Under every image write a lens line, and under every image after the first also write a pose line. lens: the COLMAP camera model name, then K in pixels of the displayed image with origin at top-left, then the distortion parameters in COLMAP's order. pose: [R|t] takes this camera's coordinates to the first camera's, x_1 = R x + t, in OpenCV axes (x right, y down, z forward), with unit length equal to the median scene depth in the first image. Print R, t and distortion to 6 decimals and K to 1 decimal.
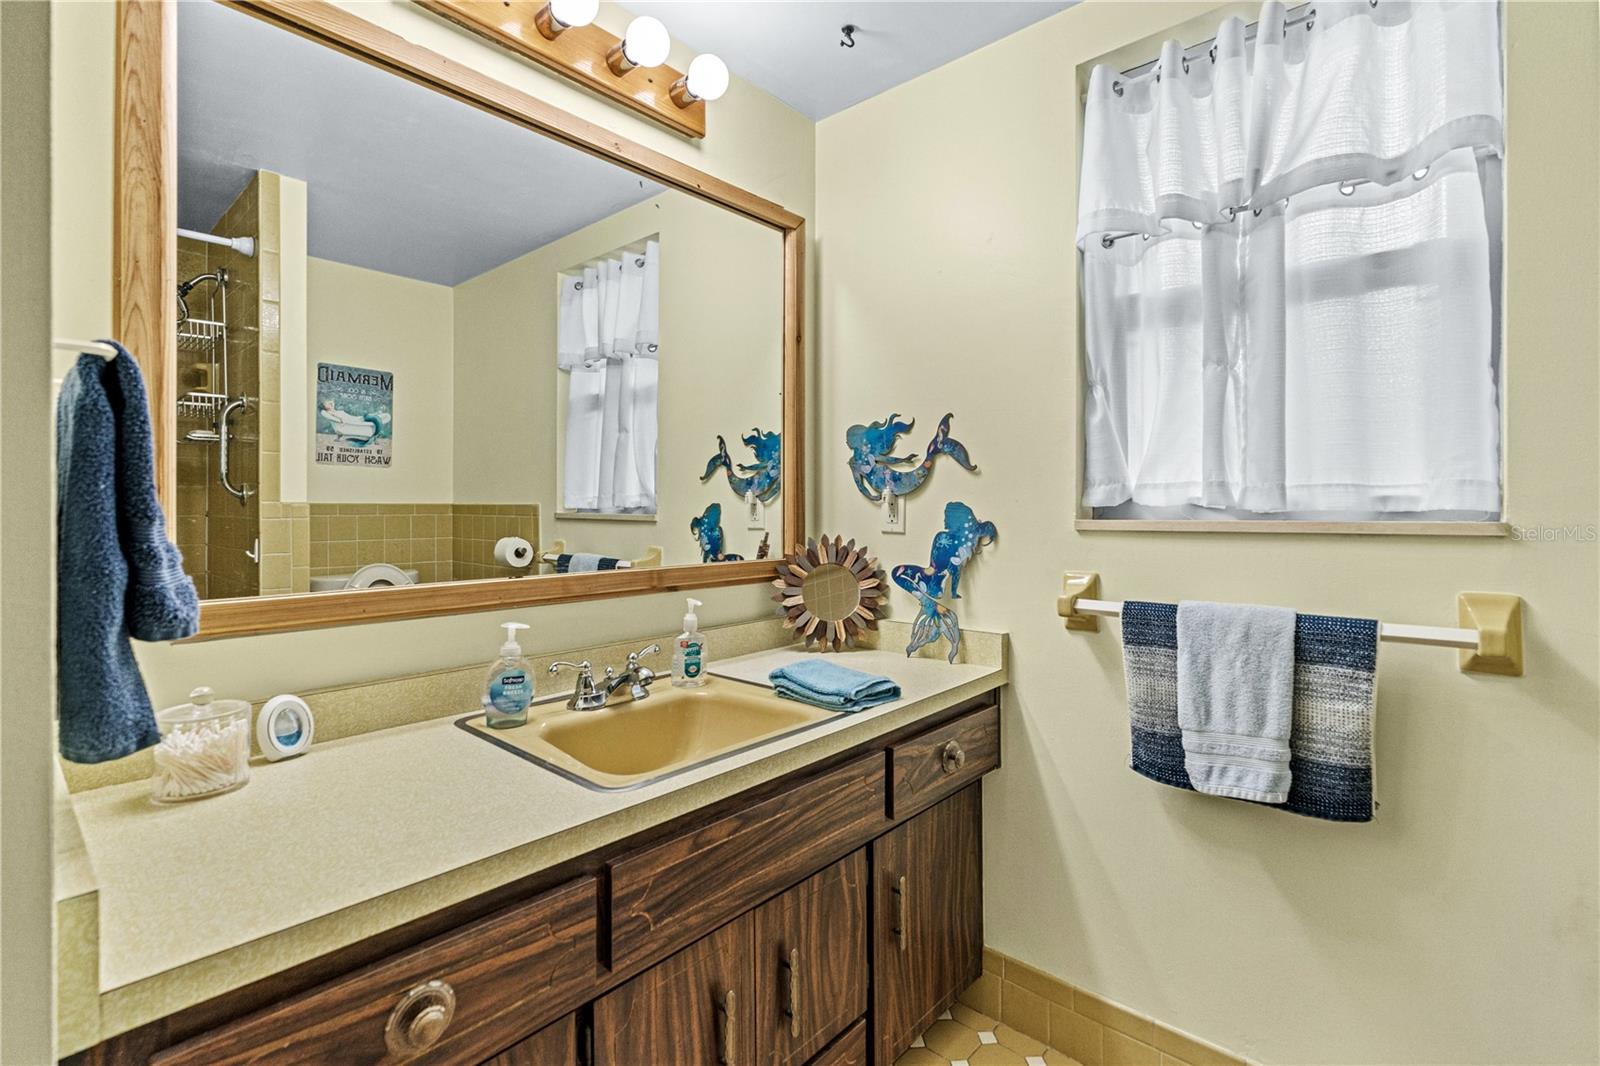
lens RADIAL K [[738.0, 0, 802.1], [0, 738.0, 505.8], [0, 0, 1]] dist [-0.011791, 0.003669]
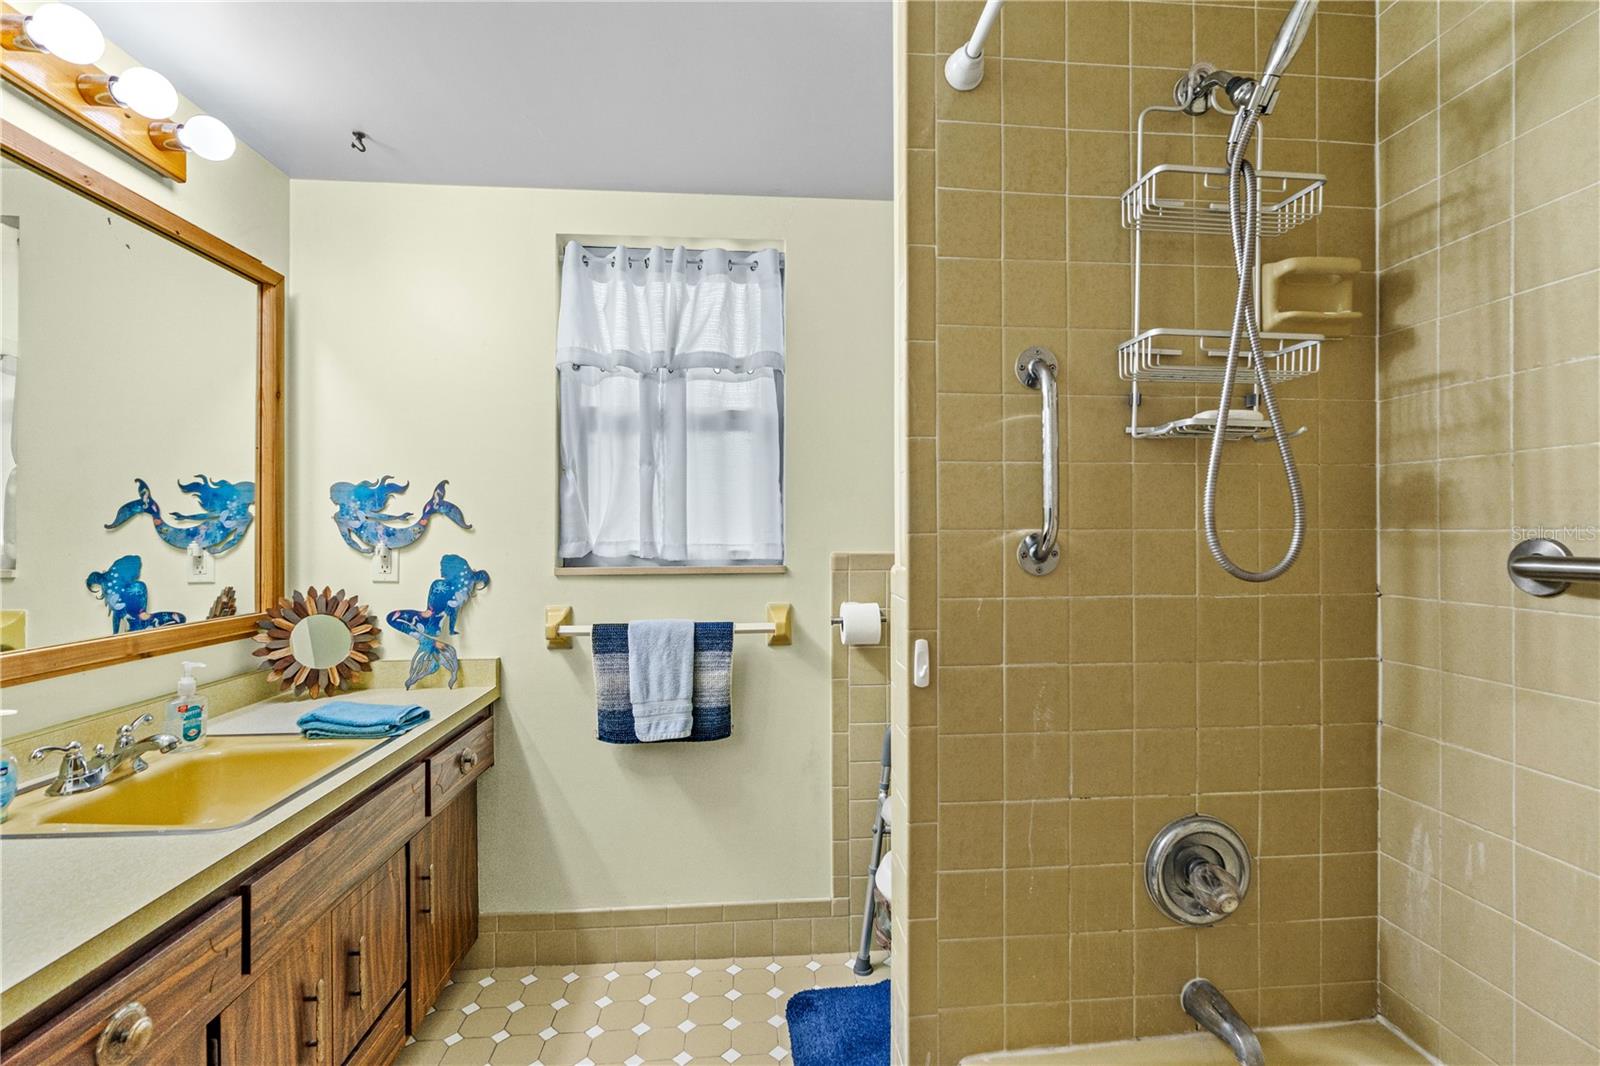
lens RADIAL K [[738.0, 0, 806.4], [0, 738.0, 533.5], [0, 0, 1]] dist [-0.011791, 0.003669]
pose [[0.696108, -0.004347, 0.717924, -0.298848], [0.000721, 0.999985, 0.005356, -0.054611], [-0.717937, -0.003211, 0.696101, -0.297143]]
